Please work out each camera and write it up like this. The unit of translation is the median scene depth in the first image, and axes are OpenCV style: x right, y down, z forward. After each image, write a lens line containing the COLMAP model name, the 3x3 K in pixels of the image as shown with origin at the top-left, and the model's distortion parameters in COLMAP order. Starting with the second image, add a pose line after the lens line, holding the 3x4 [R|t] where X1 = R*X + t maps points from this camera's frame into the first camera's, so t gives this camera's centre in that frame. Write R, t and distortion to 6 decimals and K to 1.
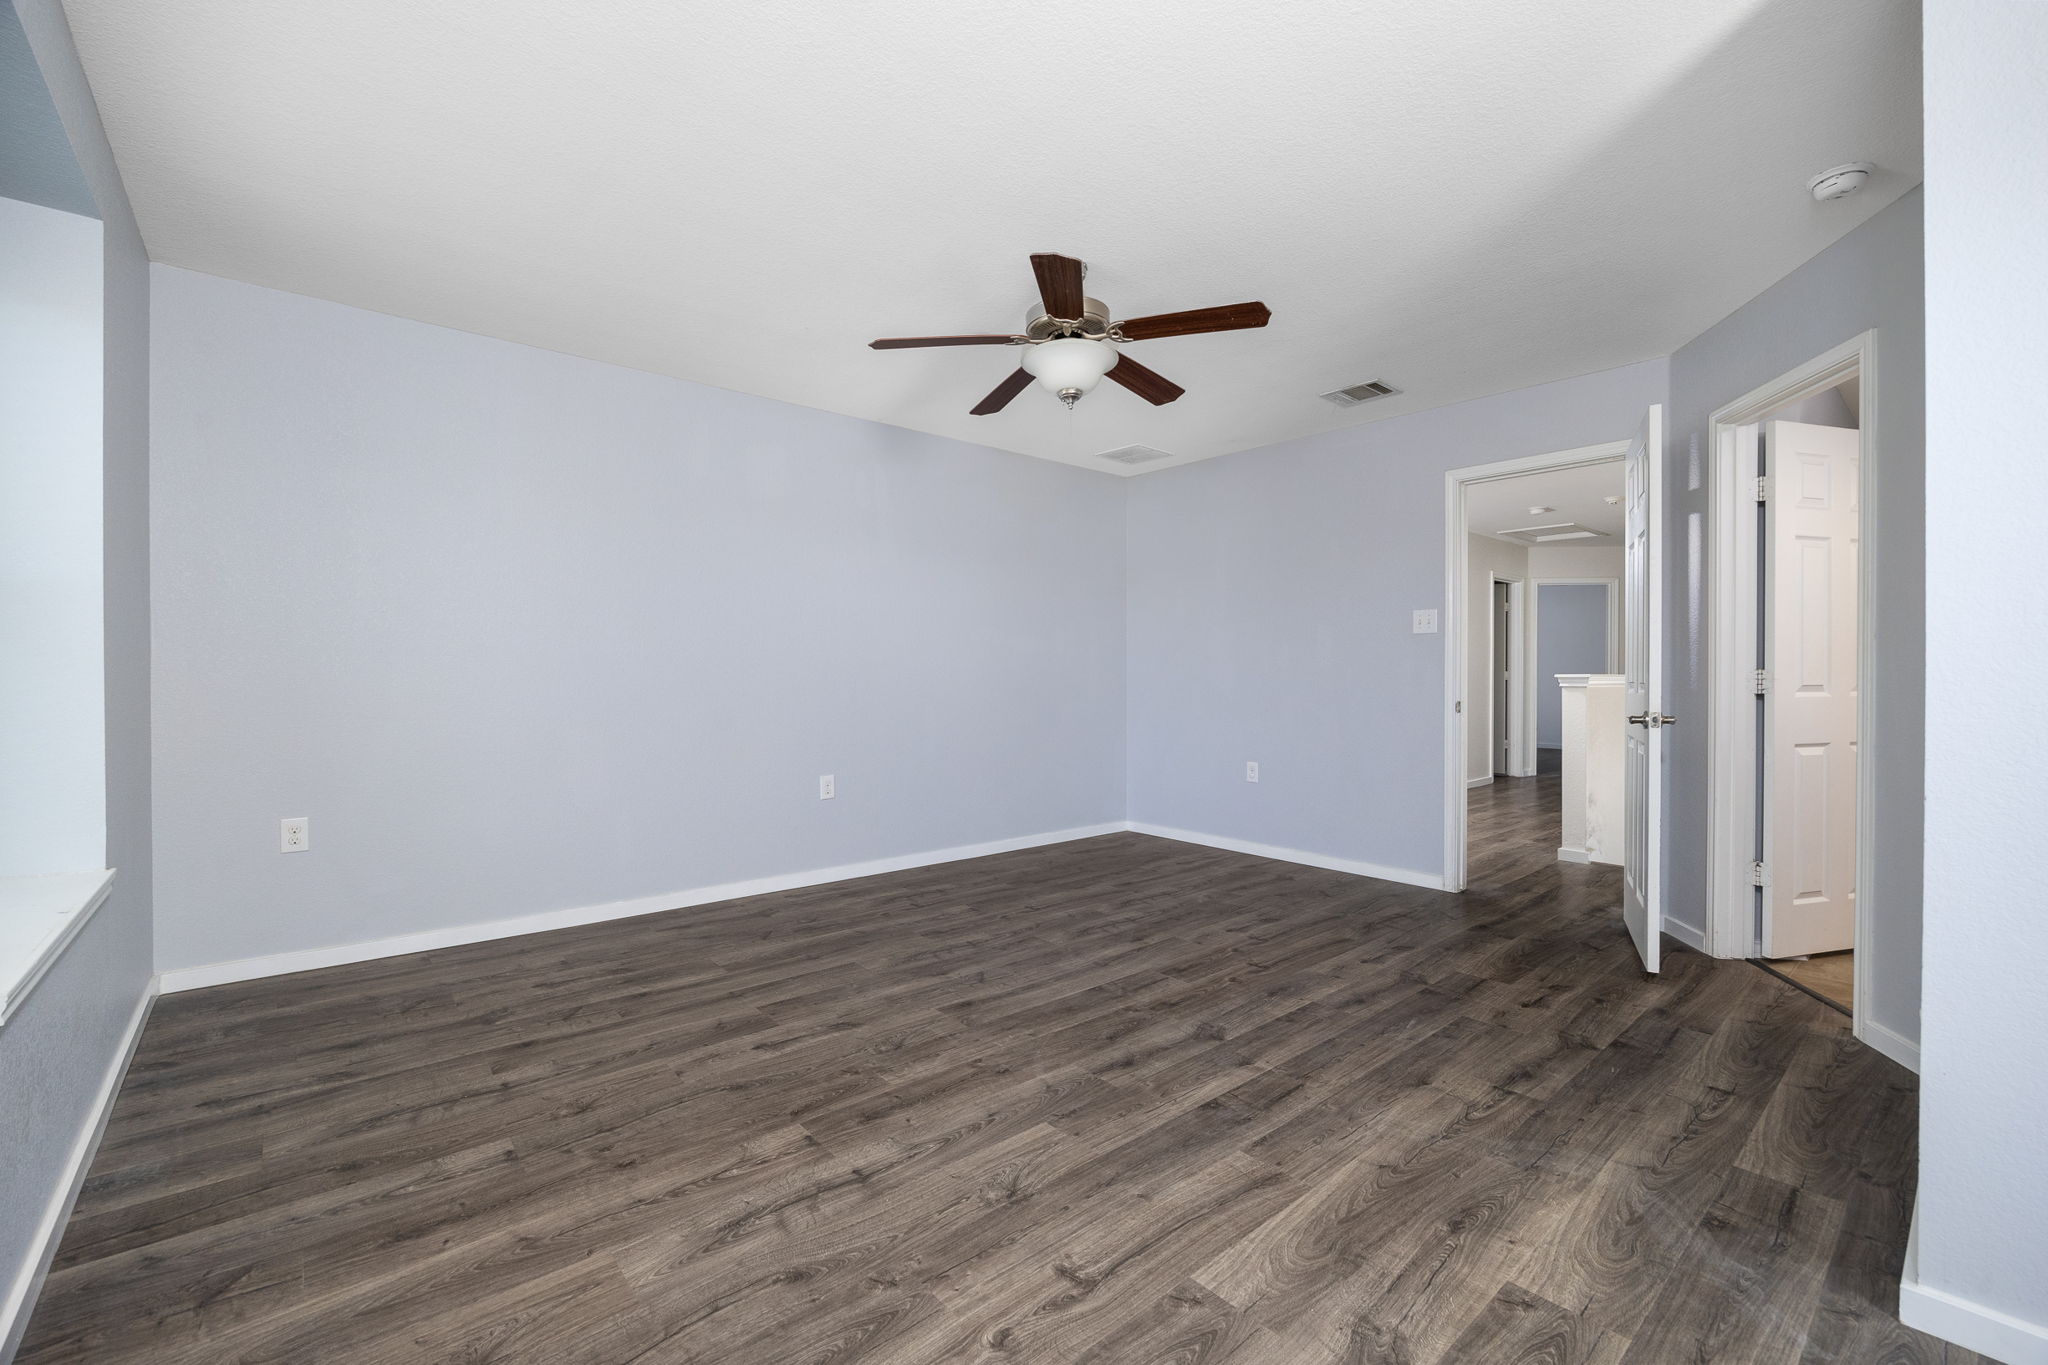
lens RADIAL K [[847.7, 0, 1024.8], [0, 847.7, 678.7], [0, 0, 1]] dist [-0.009540, 0.000244]
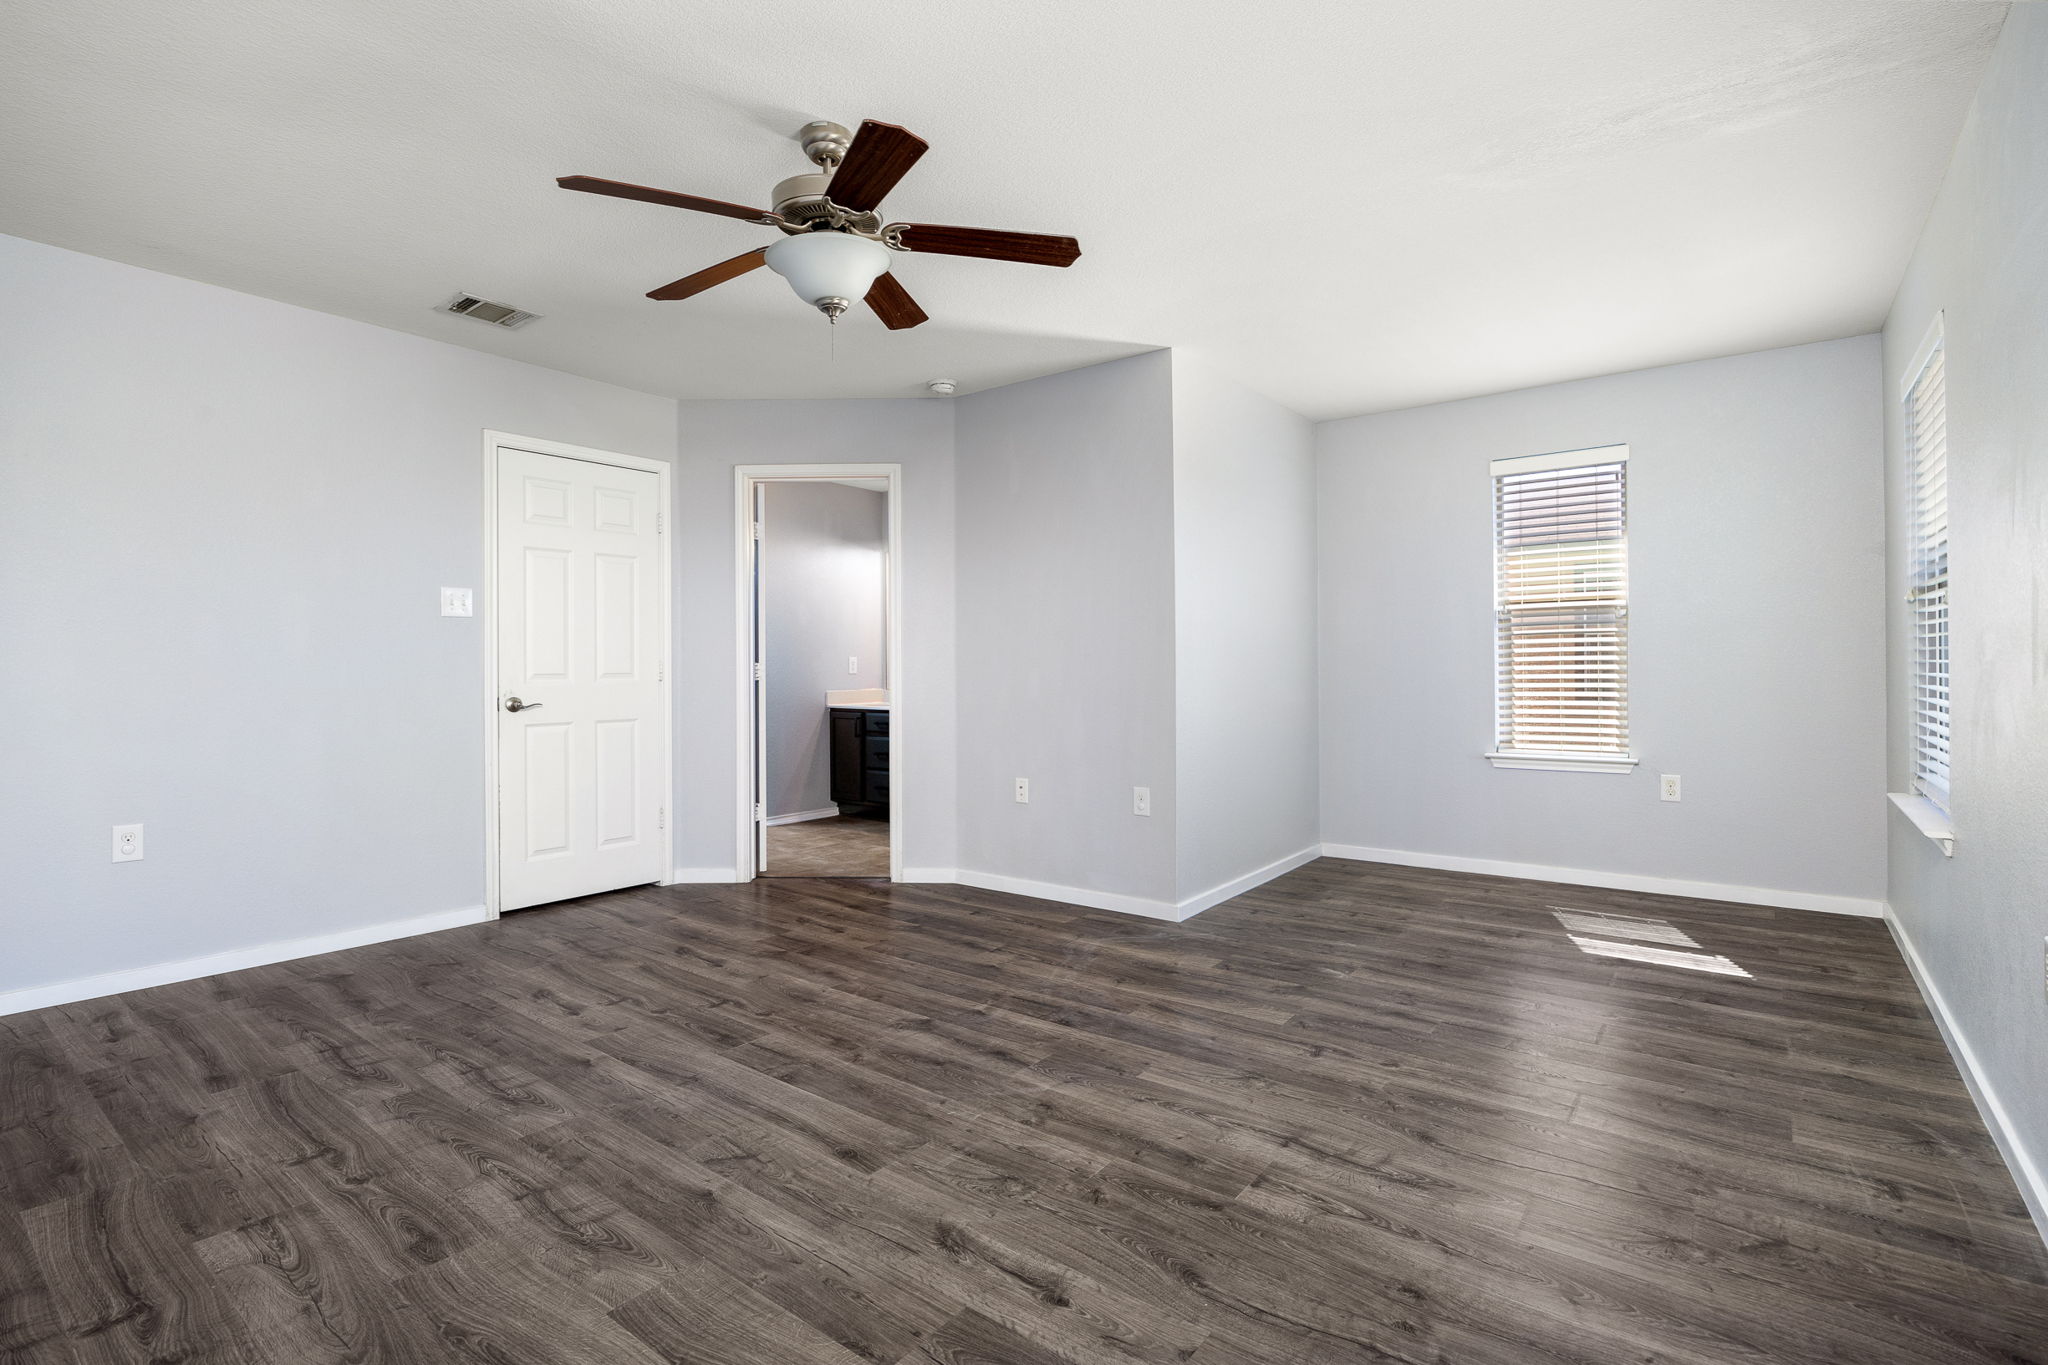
lens RADIAL K [[945.0, 0, 1022.1], [0, 945.0, 666.5], [0, 0, 1]] dist [-0.005332, -0.001323]
pose [[-0.195008, 0.002226, 0.980799, -0.939201], [0.006518, 0.999978, -0.000974, -0.002876], [-0.980780, 0.006203, -0.195018, 1.135324]]
